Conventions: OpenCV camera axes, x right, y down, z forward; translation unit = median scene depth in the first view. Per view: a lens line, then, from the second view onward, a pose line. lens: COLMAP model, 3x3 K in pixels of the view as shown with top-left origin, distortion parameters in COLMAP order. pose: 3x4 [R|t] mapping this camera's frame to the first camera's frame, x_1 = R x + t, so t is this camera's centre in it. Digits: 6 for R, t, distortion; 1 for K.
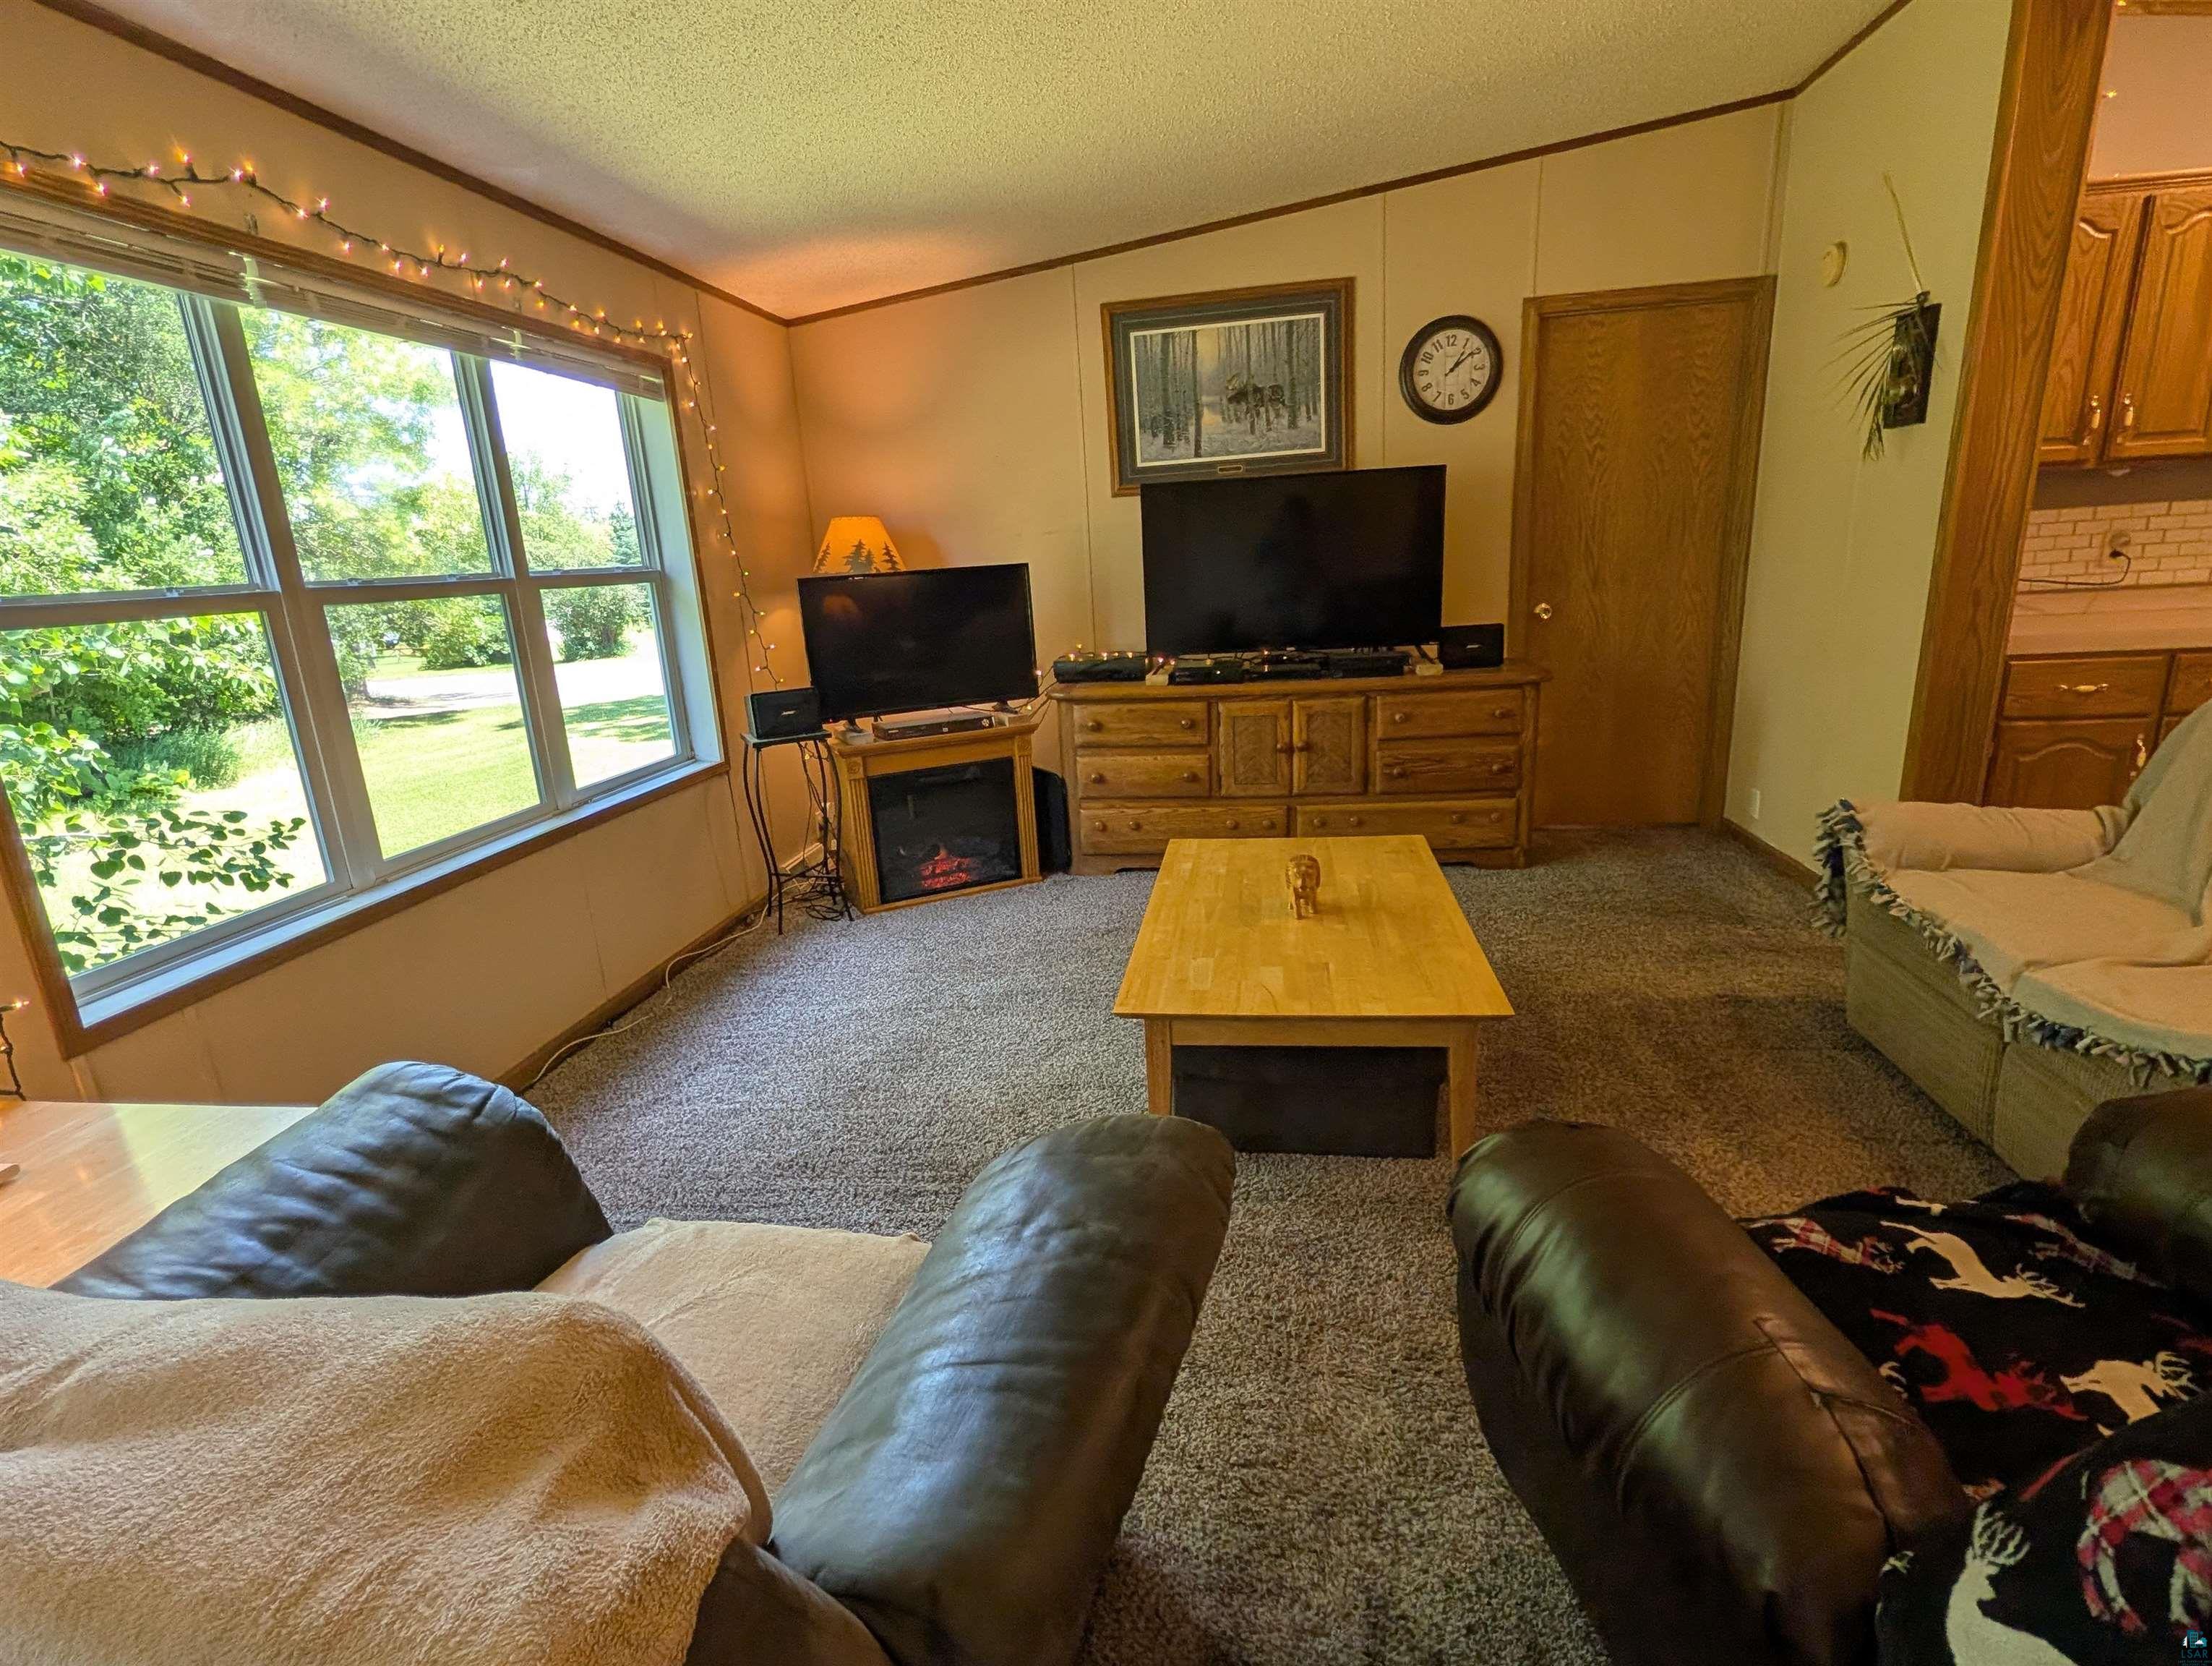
lens RADIAL K [[1068.5, 0, 1113.4], [0, 1068.5, 843.4], [0, 0, 1]] dist [0.003740, -0.000972]
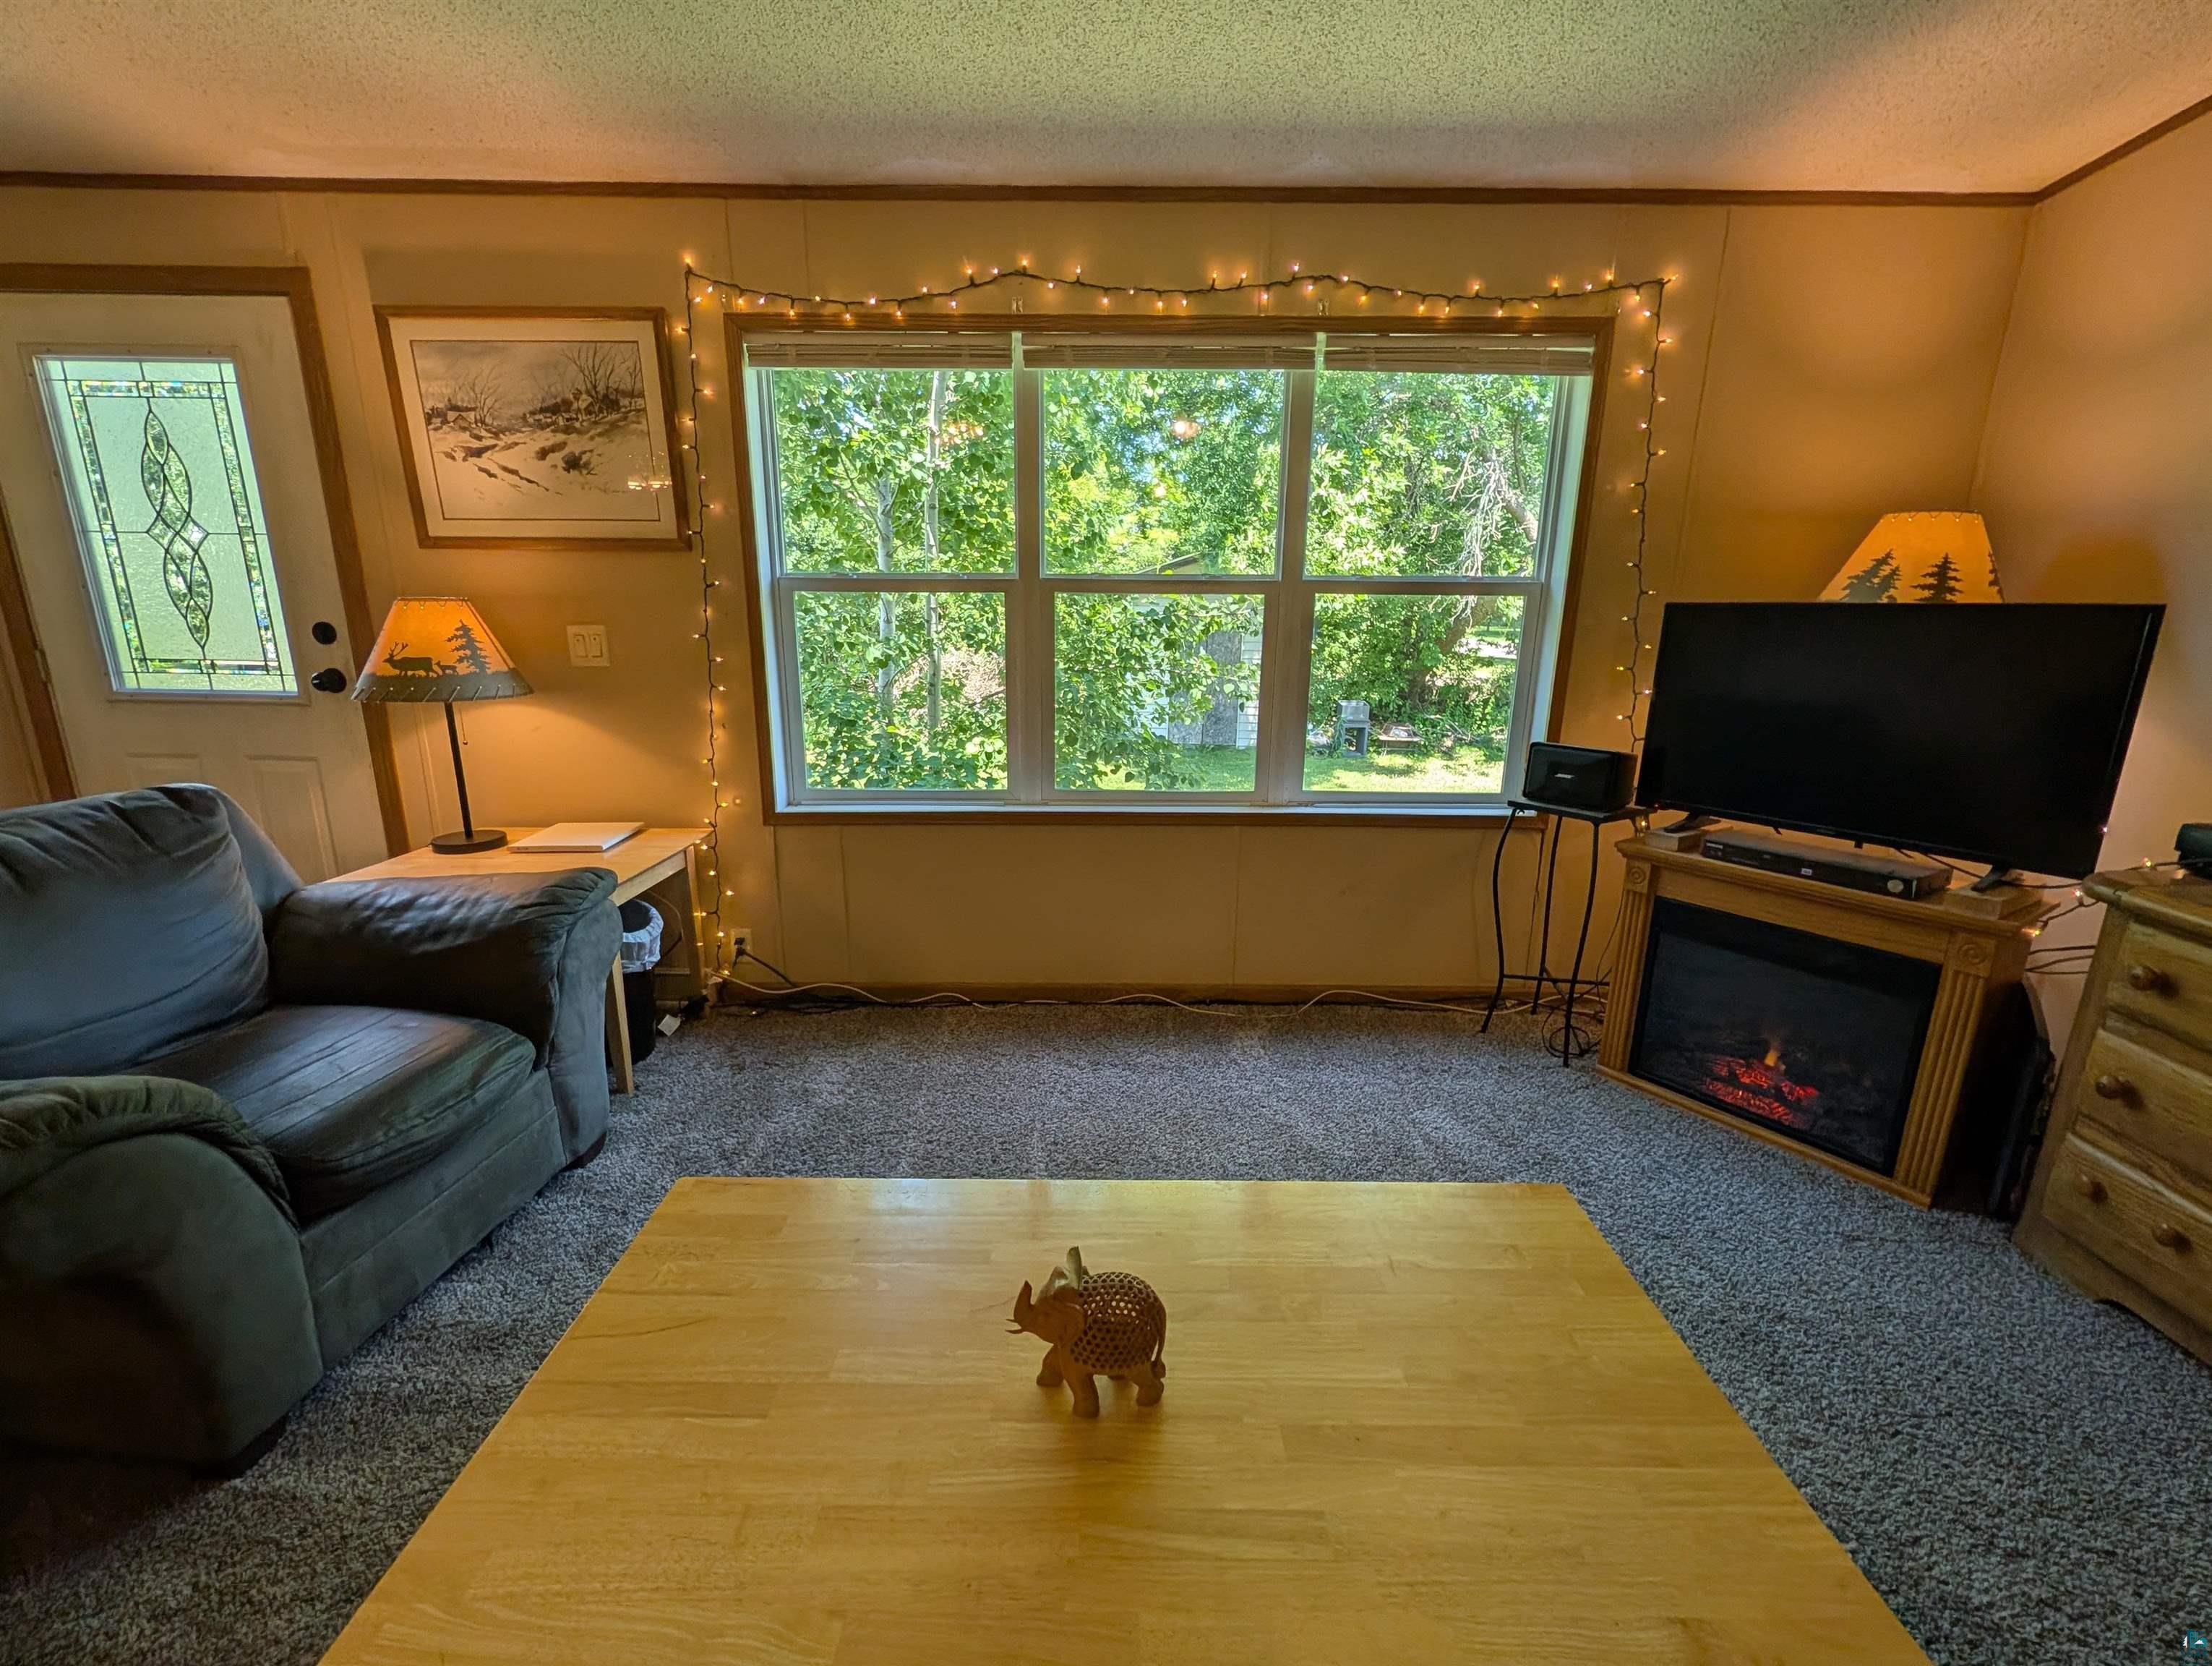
lens RADIAL K [[954.6, 0, 1119.0], [0, 954.6, 847.4], [0, 0, 1]] dist [0.000565, -0.000311]
pose [[0.156508, 0.303185, -0.939991, 0.297304], [-0.275844, 0.927267, 0.253153, -0.157670], [0.948375, 0.219671, 0.228757, 0.545661]]
